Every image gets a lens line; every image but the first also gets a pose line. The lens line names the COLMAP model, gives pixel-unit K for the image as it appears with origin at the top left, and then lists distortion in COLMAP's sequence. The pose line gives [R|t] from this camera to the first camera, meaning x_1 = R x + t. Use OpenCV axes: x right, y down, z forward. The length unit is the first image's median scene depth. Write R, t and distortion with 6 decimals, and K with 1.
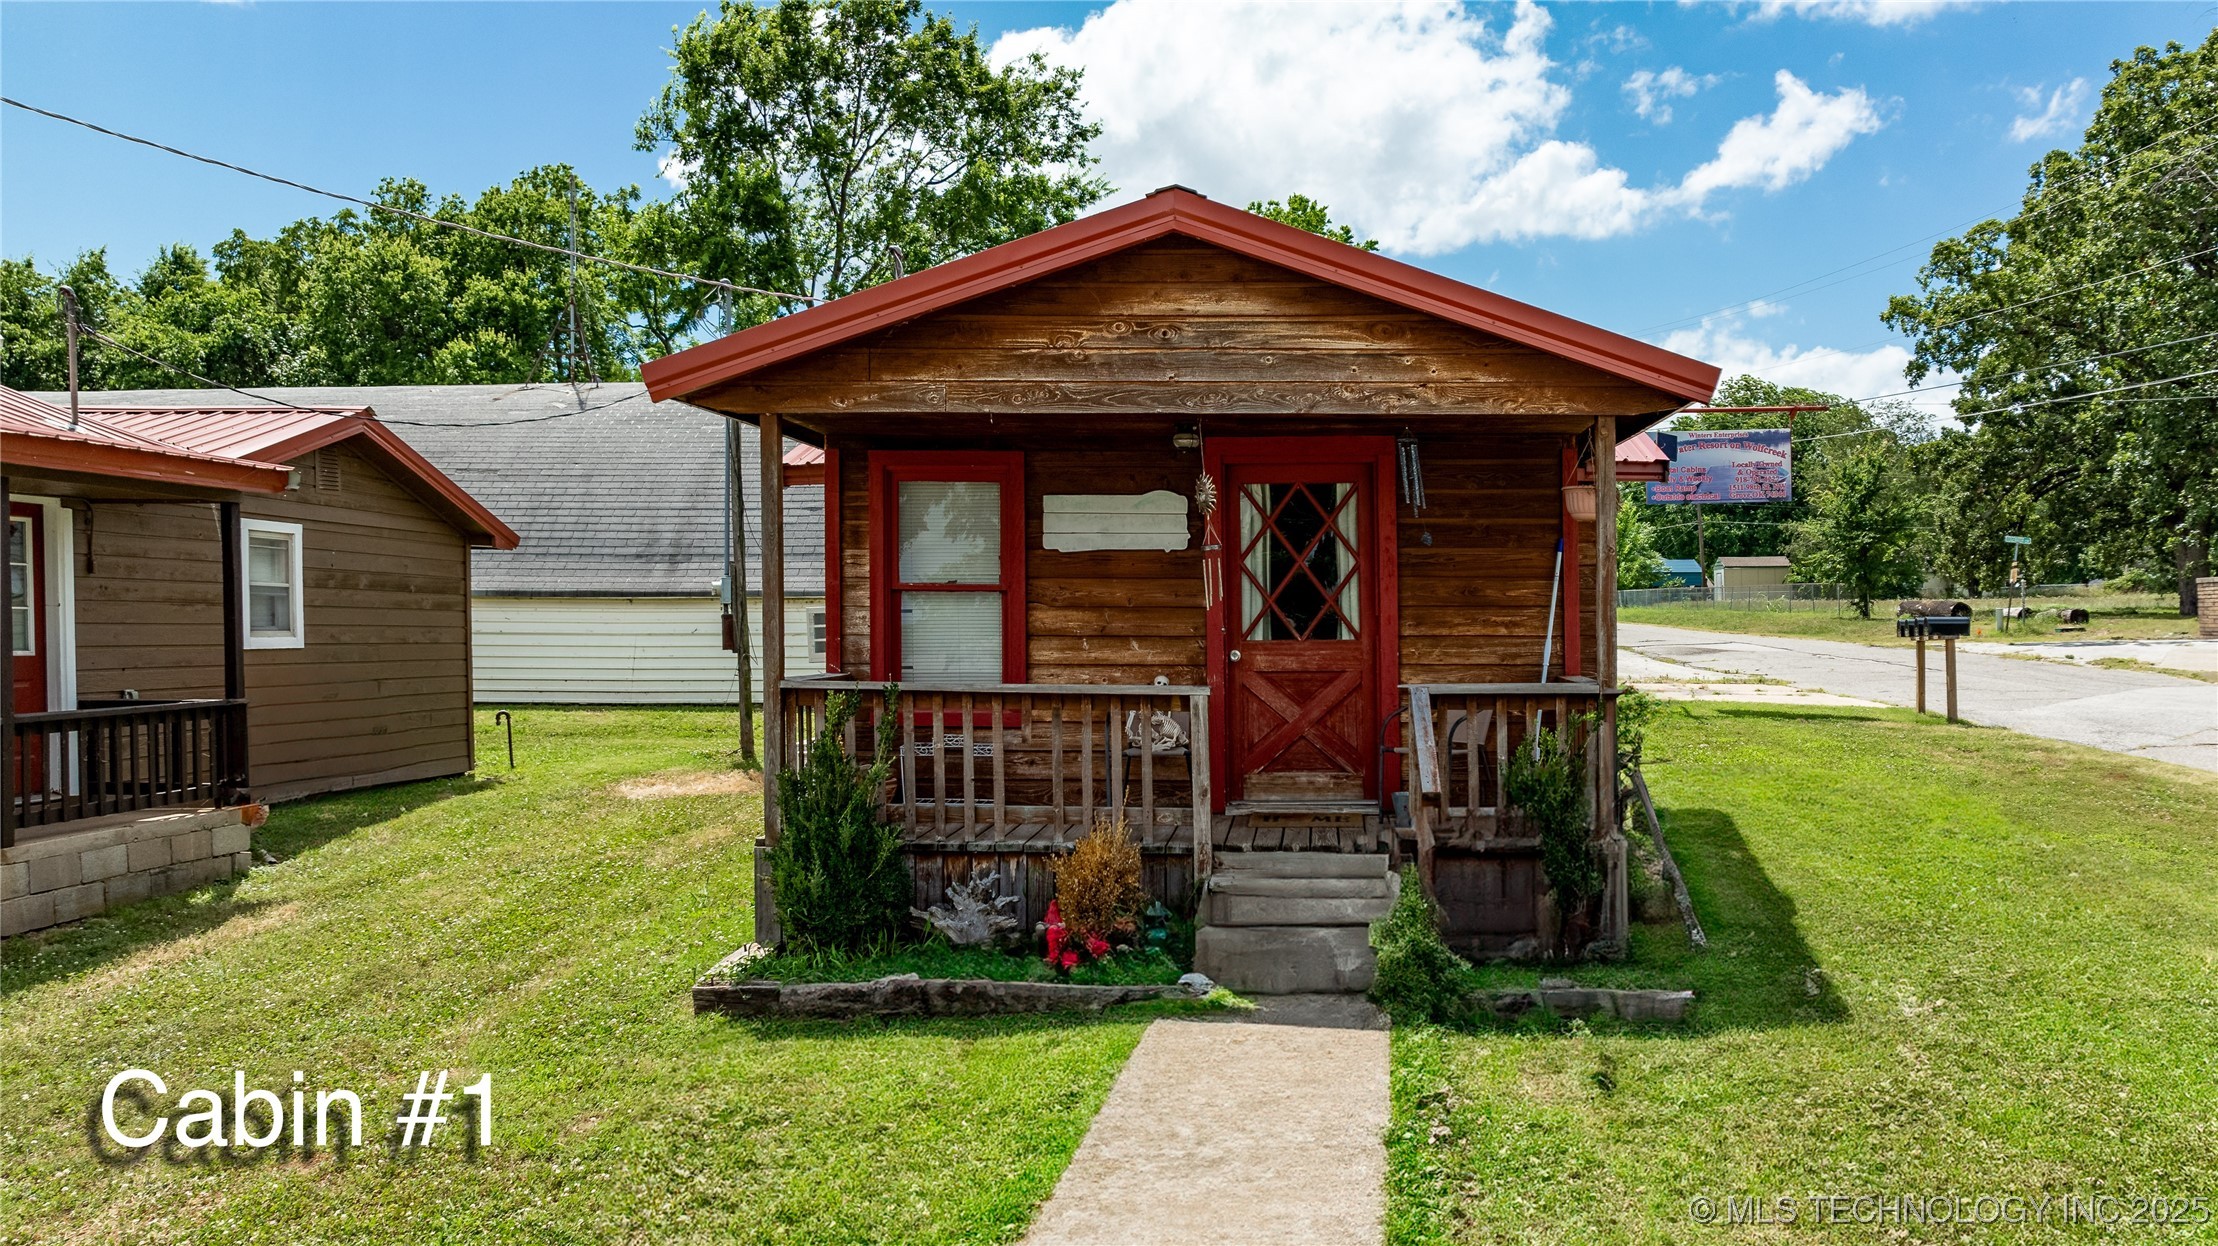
lens RADIAL K [[1616.3, 0, 1157.3], [0, 1616.3, 652.8], [0, 0, 1]] dist [-0.013412, -0.005991]
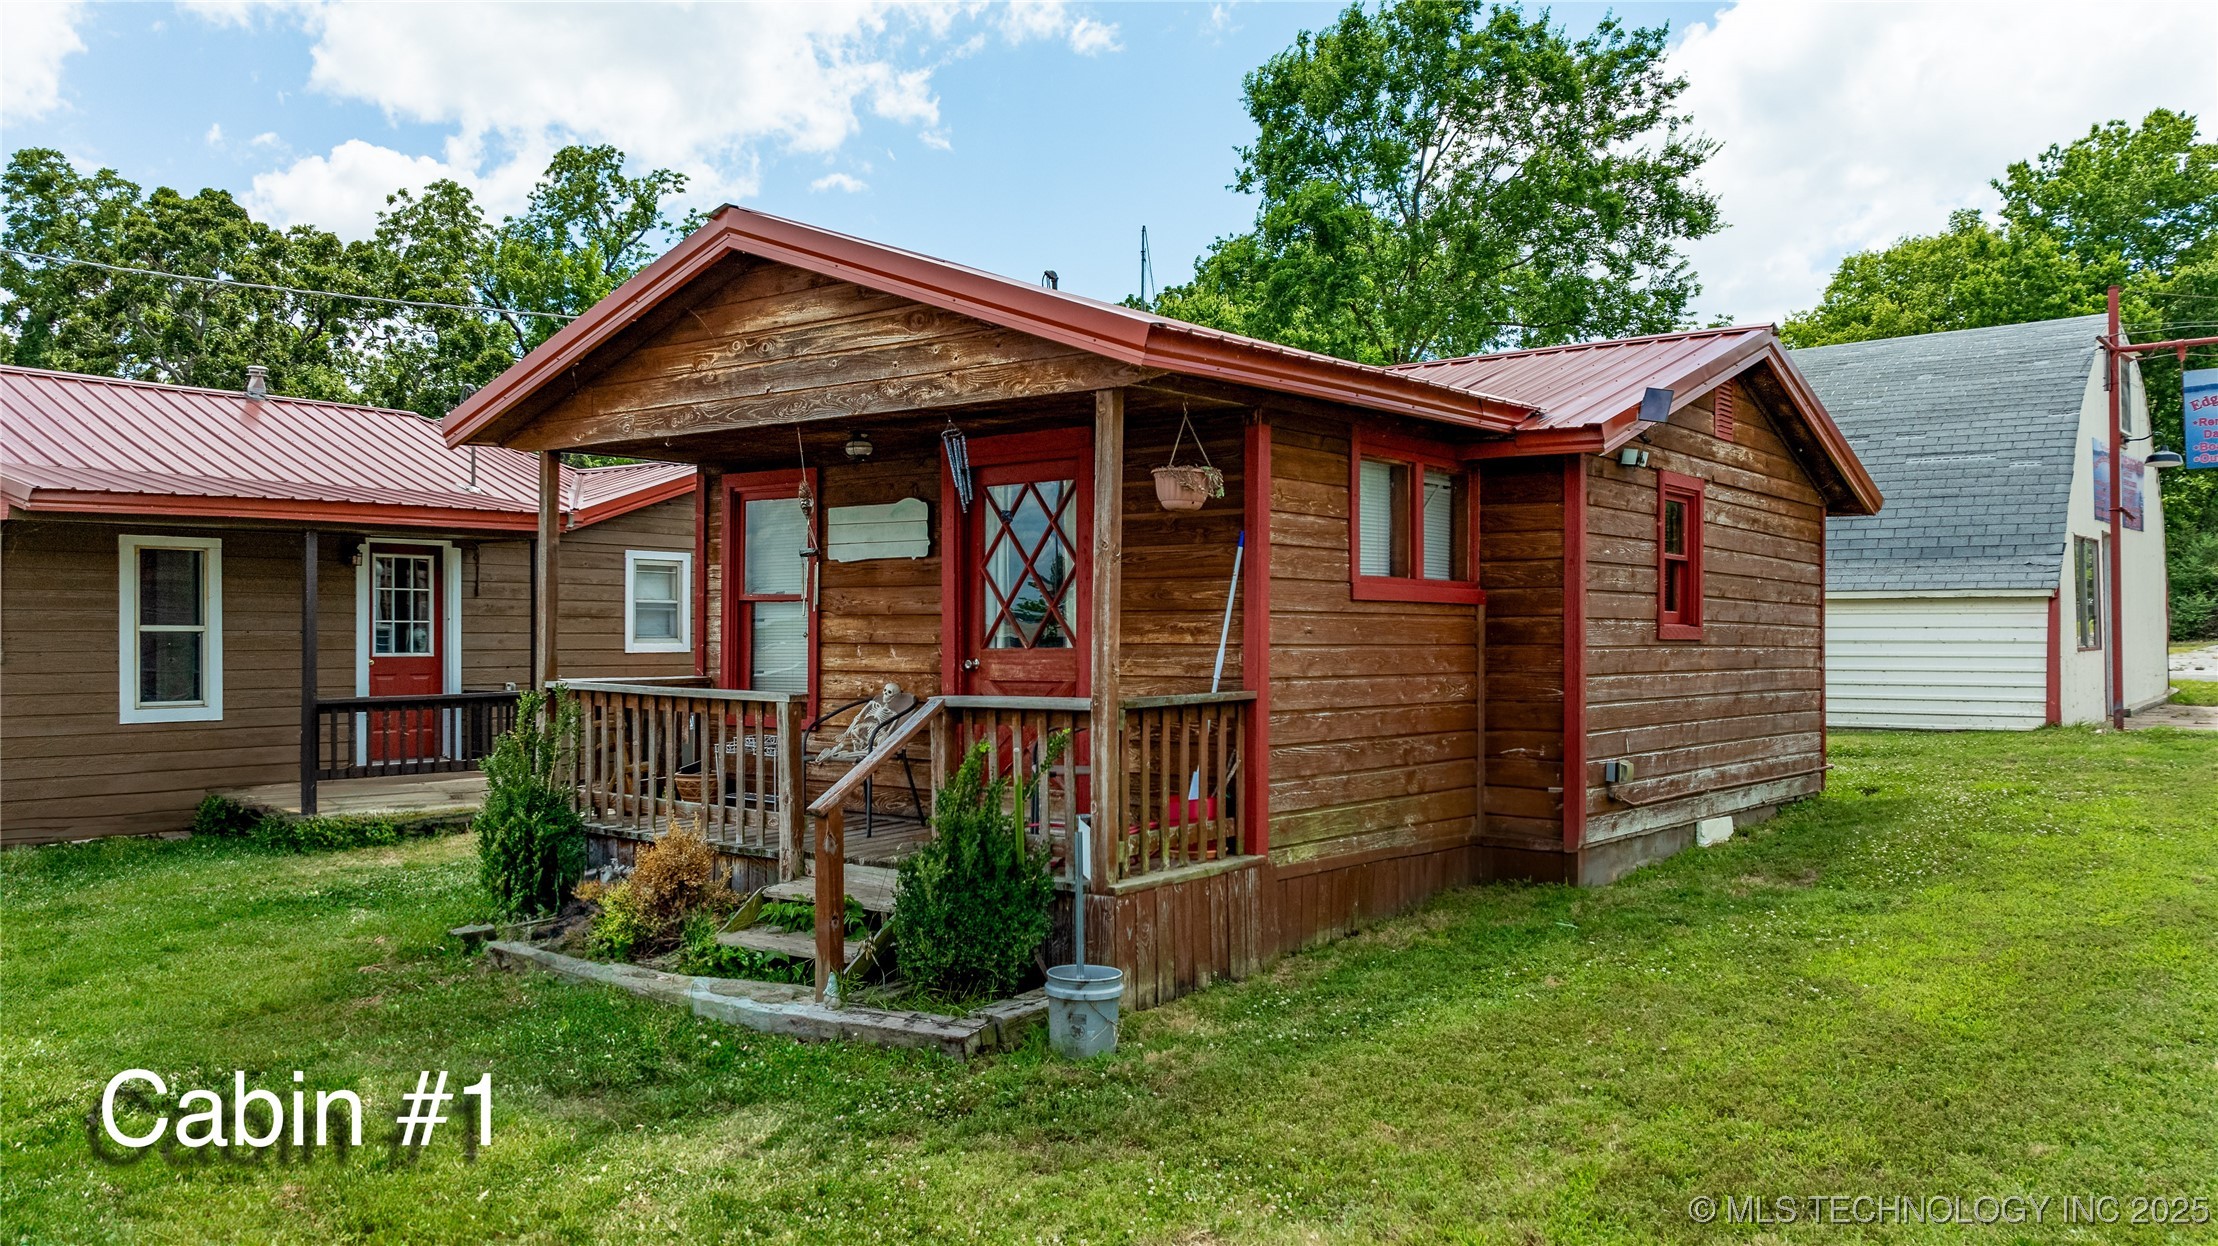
lens RADIAL K [[1616.3, 0, 1129.0], [0, 1616.3, 639.6], [0, 0, 1]] dist [-0.013412, -0.005991]
pose [[0.815509, 0.001318, -0.578743, 0.664799], [-0.010883, 0.999856, -0.013058, -0.001184], [0.578642, 0.016947, 0.815405, 0.254445]]
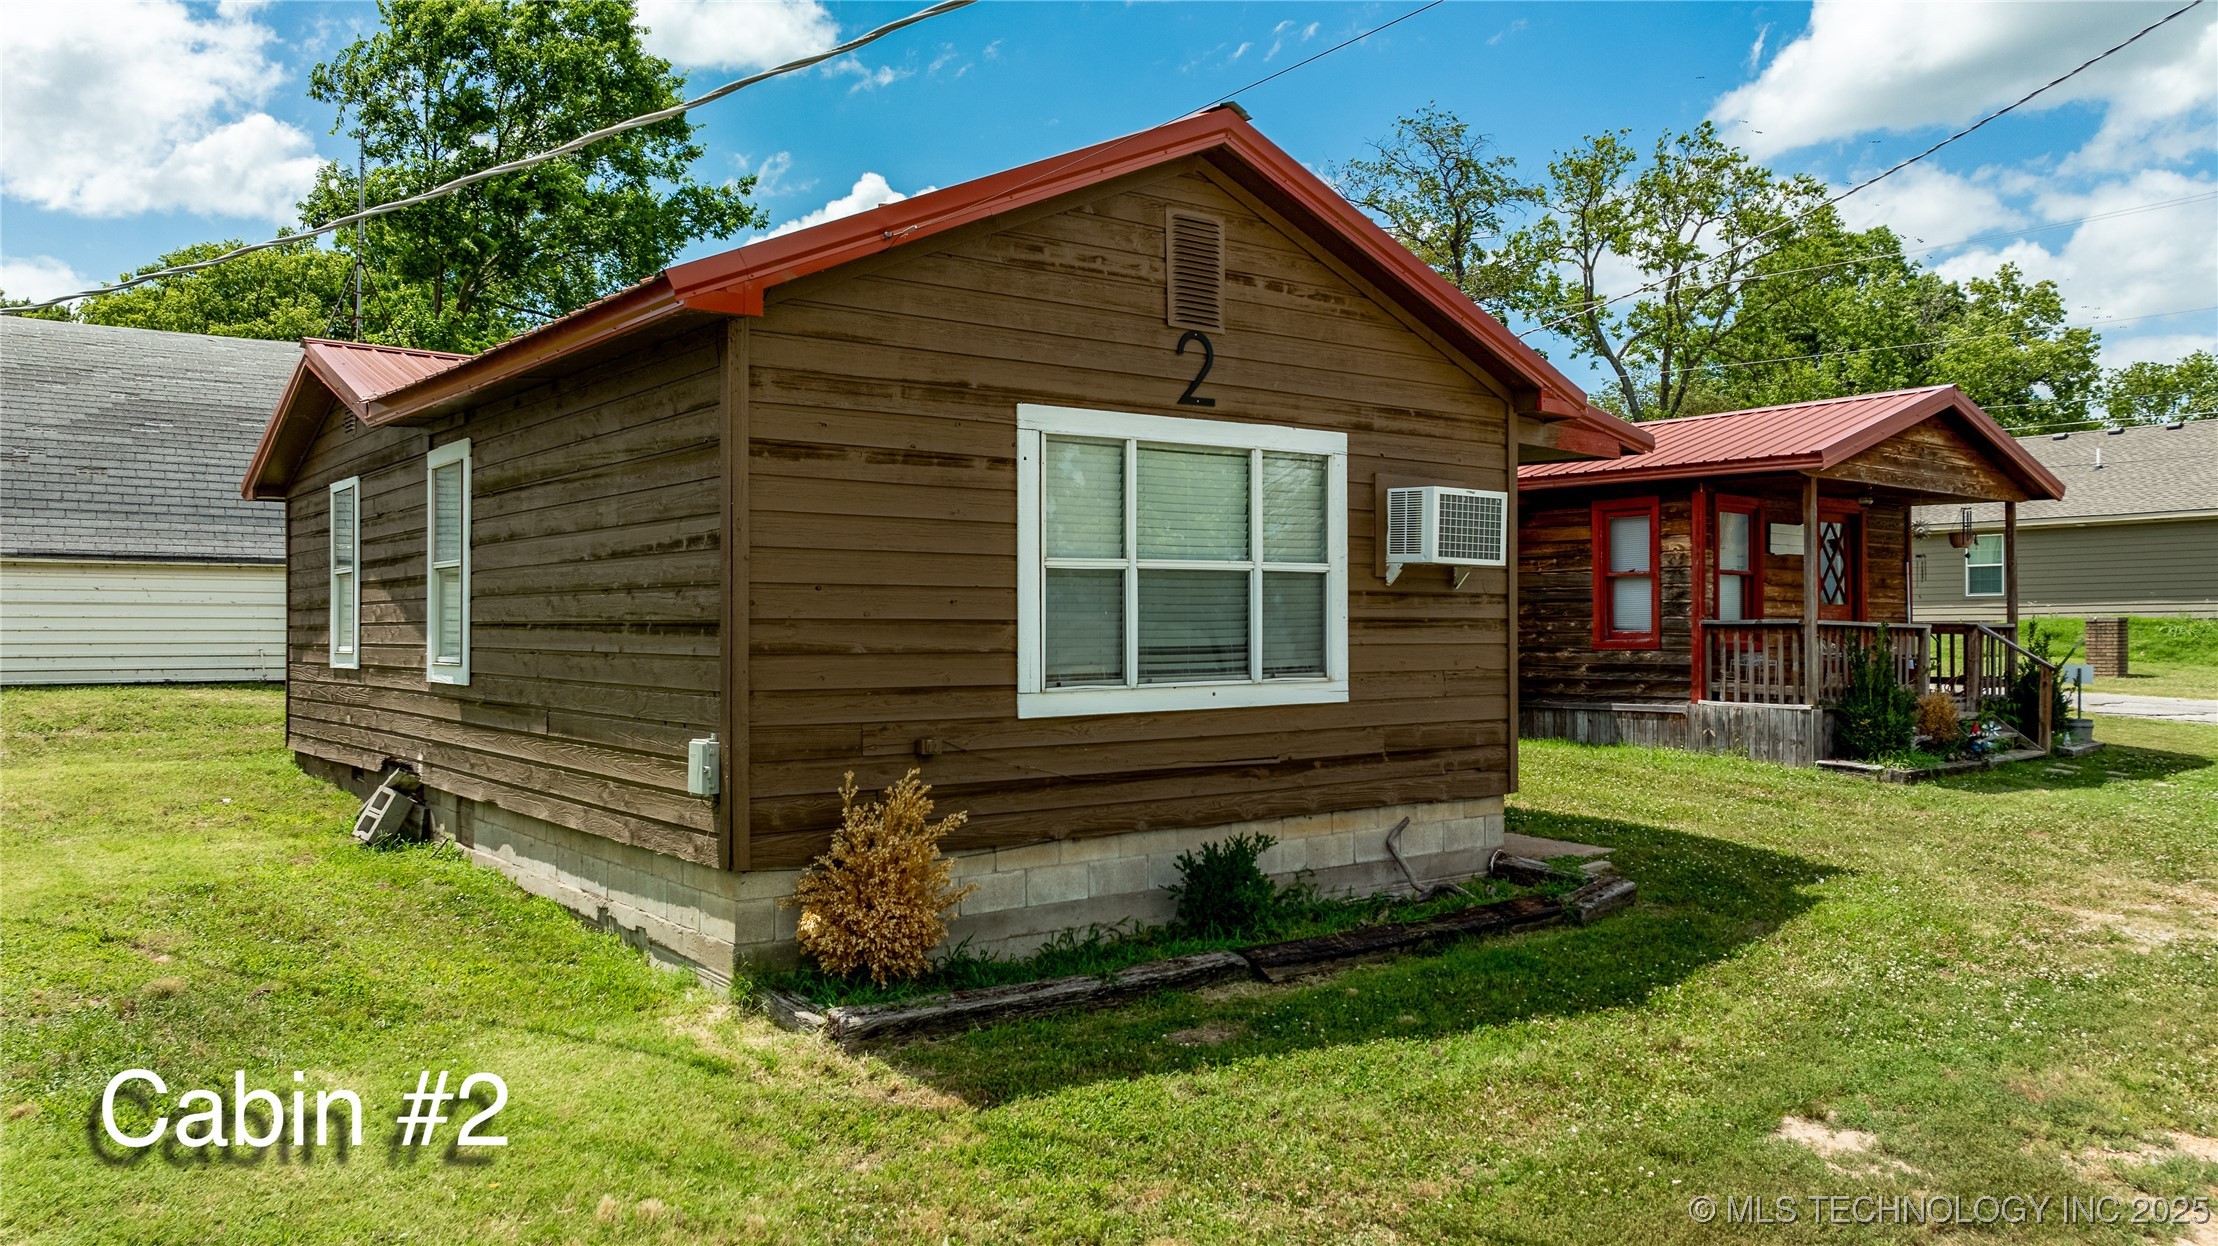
lens RADIAL K [[1616.3, 0, 1033.9], [0, 1616.3, 629.4], [0, 0, 1]] dist [-0.013412, -0.005991]
pose [[0.783766, 0.002213, 0.621053, -1.750940], [0.010835, 0.999793, -0.017236, 0.041996], [-0.620962, 0.020238, 0.783579, 0.083721]]
